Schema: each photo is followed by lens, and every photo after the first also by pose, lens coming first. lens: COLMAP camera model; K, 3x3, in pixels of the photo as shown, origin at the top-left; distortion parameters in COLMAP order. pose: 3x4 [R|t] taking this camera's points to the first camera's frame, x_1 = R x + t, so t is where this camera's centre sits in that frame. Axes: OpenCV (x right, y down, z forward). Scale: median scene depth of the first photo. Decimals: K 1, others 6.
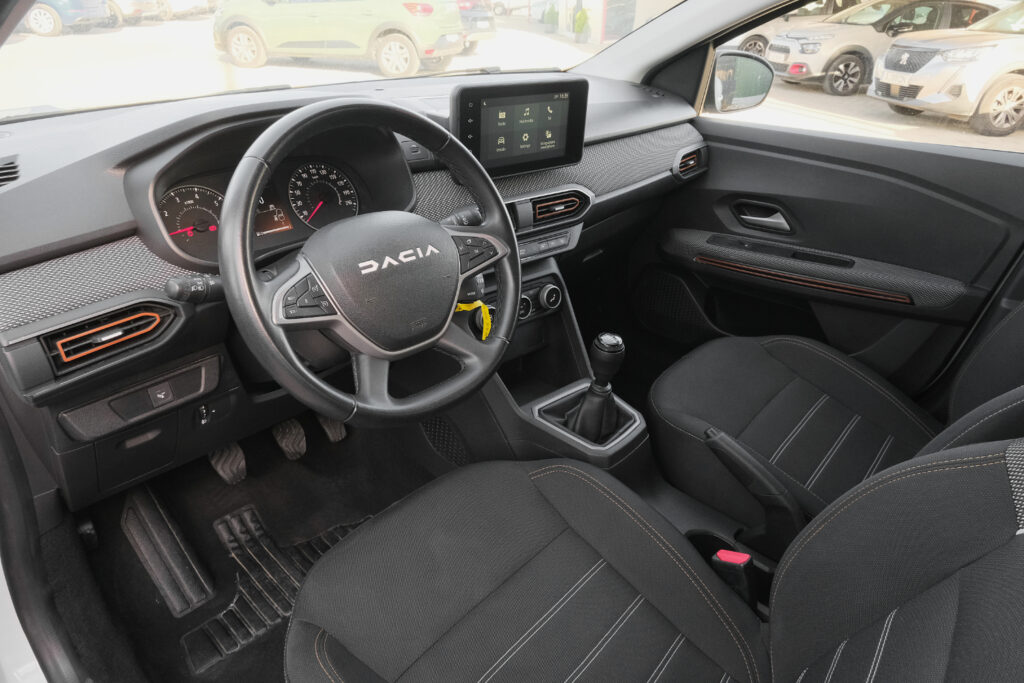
lens RADIAL K [[648.3, 0, 513.7], [0, 648.3, 346.7], [0, 0, 1]] dist [-0.022103, 0.021147]
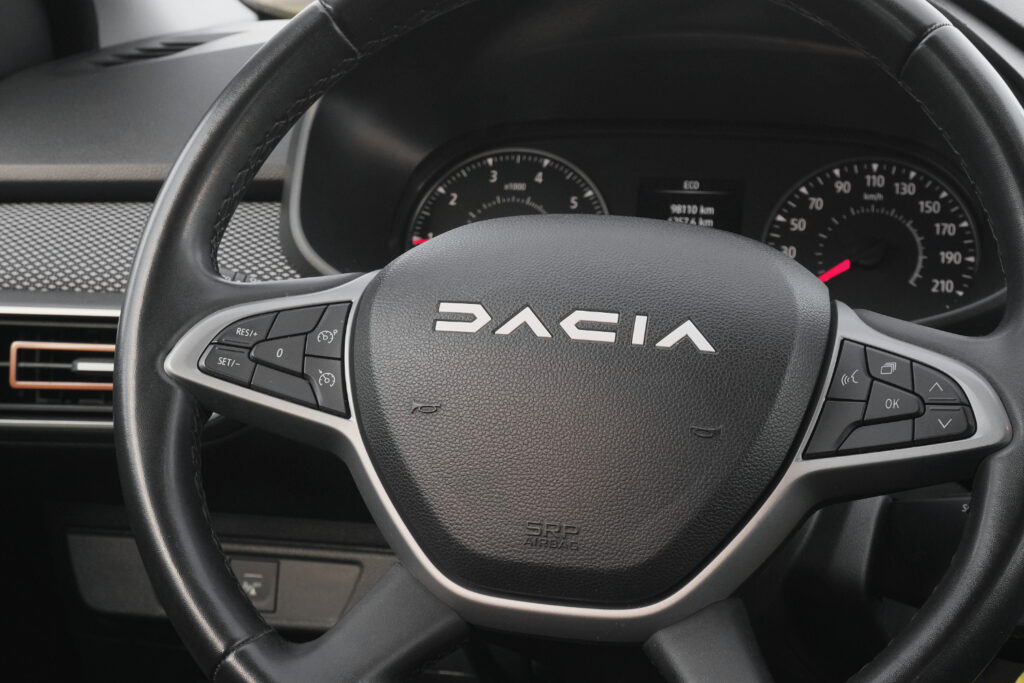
lens RADIAL K [[2021.1, 0, 524.0], [0, 2021.1, 295.3], [0, 0, 1]] dist [-0.077895, 0.000000]
pose [[0.501739, 0.121357, -0.856464, 0.468961], [-0.409537, 0.905439, -0.111621, -0.016978], [0.761930, 0.406758, 0.503995, 0.302023]]
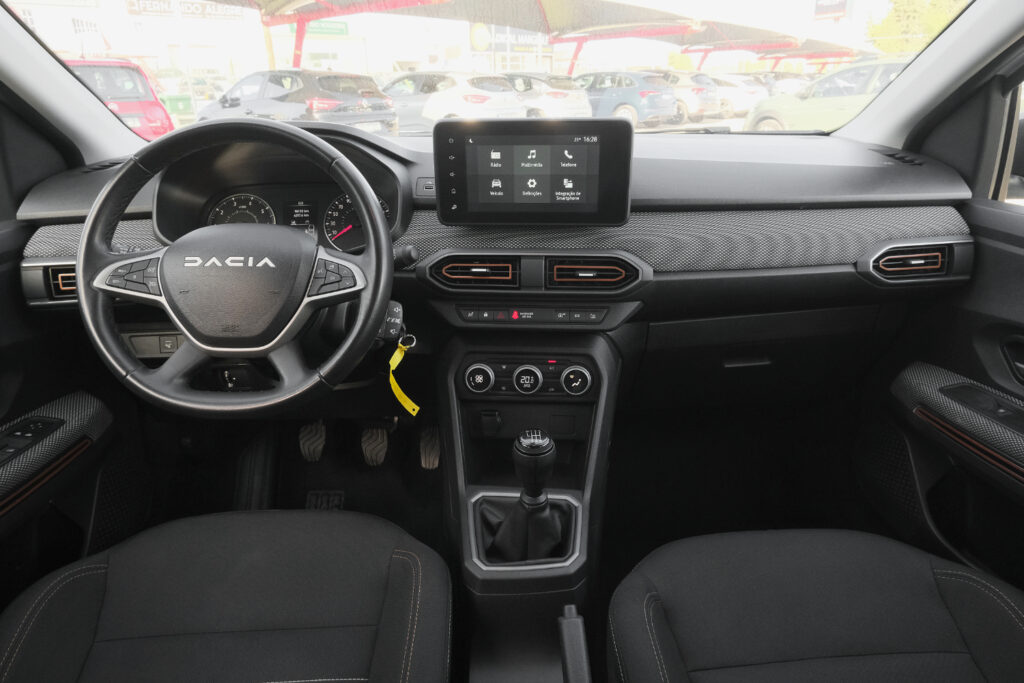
lens RADIAL K [[648.3, 0, 513.7], [0, 648.3, 336.3], [0, 0, 1]] dist [-0.022103, 0.021147]
pose [[0.703686, 0.215766, -0.676958, 0.595107], [-0.311904, 0.949871, -0.021467, -0.096081], [0.638390, 0.226252, 0.735709, 0.367958]]
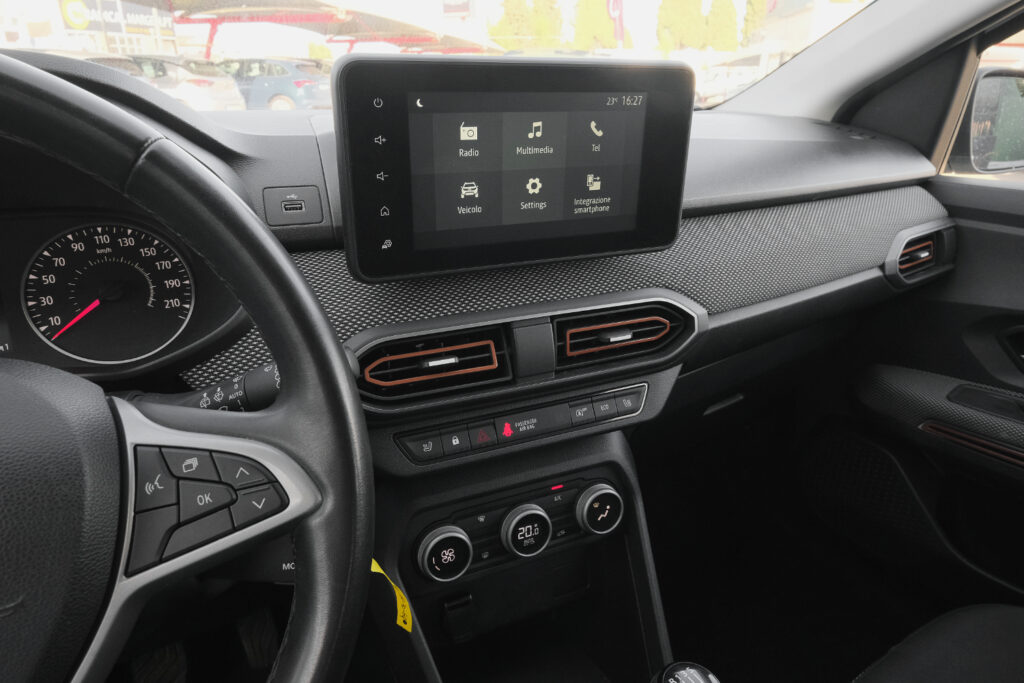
lens RADIAL K [[648.3, 0, 517.2], [0, 648.3, 333.2], [0, 0, 1]] dist [-0.022103, 0.021147]
pose [[0.961536, 0.076983, -0.263672, 0.126459], [-0.112058, 0.986348, -0.120664, -0.155582], [0.250784, 0.145569, 0.957036, 0.542314]]
